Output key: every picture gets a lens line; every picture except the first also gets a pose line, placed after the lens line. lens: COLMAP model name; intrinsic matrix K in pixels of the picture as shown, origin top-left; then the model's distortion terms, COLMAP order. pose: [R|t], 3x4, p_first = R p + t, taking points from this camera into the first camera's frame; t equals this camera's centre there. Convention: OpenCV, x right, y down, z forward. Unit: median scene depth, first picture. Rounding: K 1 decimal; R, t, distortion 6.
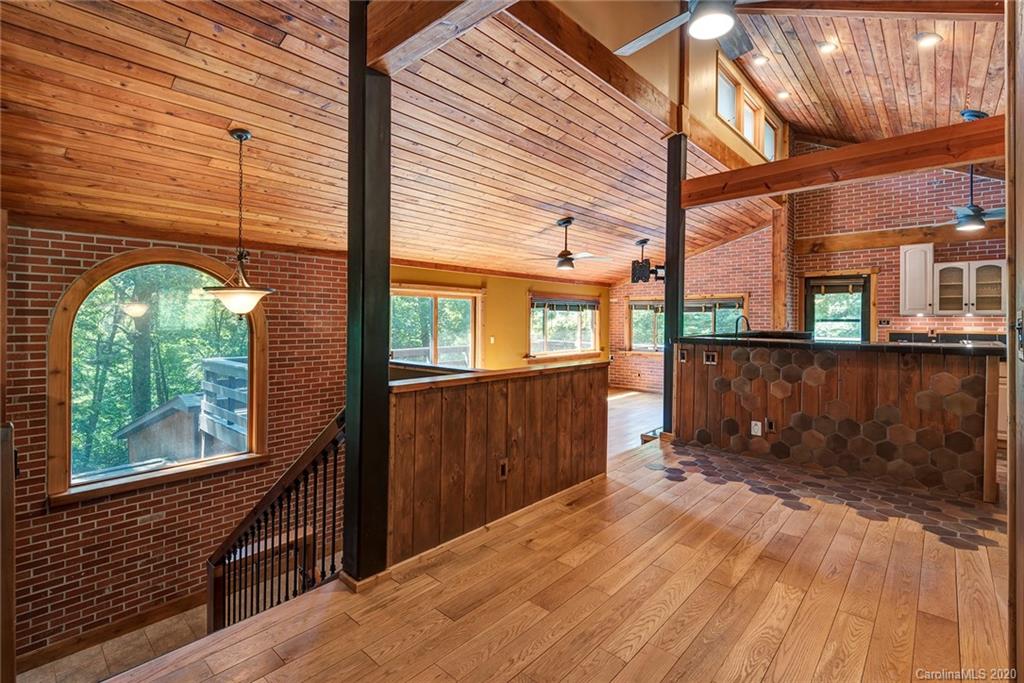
lens RADIAL K [[469.2, 0, 521.8], [0, 469.2, 321.2], [0, 0, 1]] dist [0.019302, -0.015026]
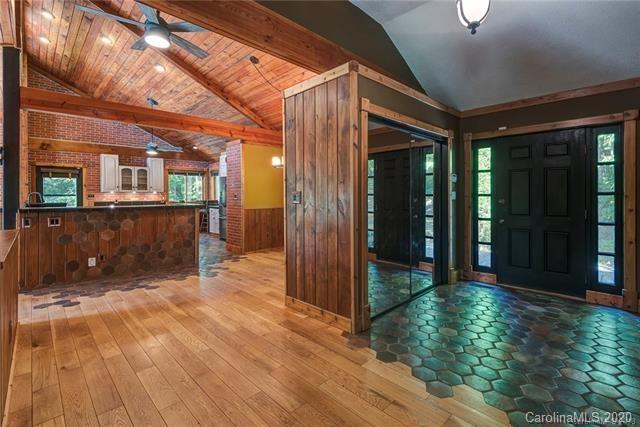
lens RADIAL K [[293.3, 0, 316.2], [0, 293.3, 195.8], [0, 0, 1]] dist [0.019302, -0.015026]
pose [[0.081130, -0.007560, 0.996675, -0.278358], [0.007671, 0.999946, 0.006960, 0.000014], [-0.996674, 0.007081, 0.081183, 0.096564]]
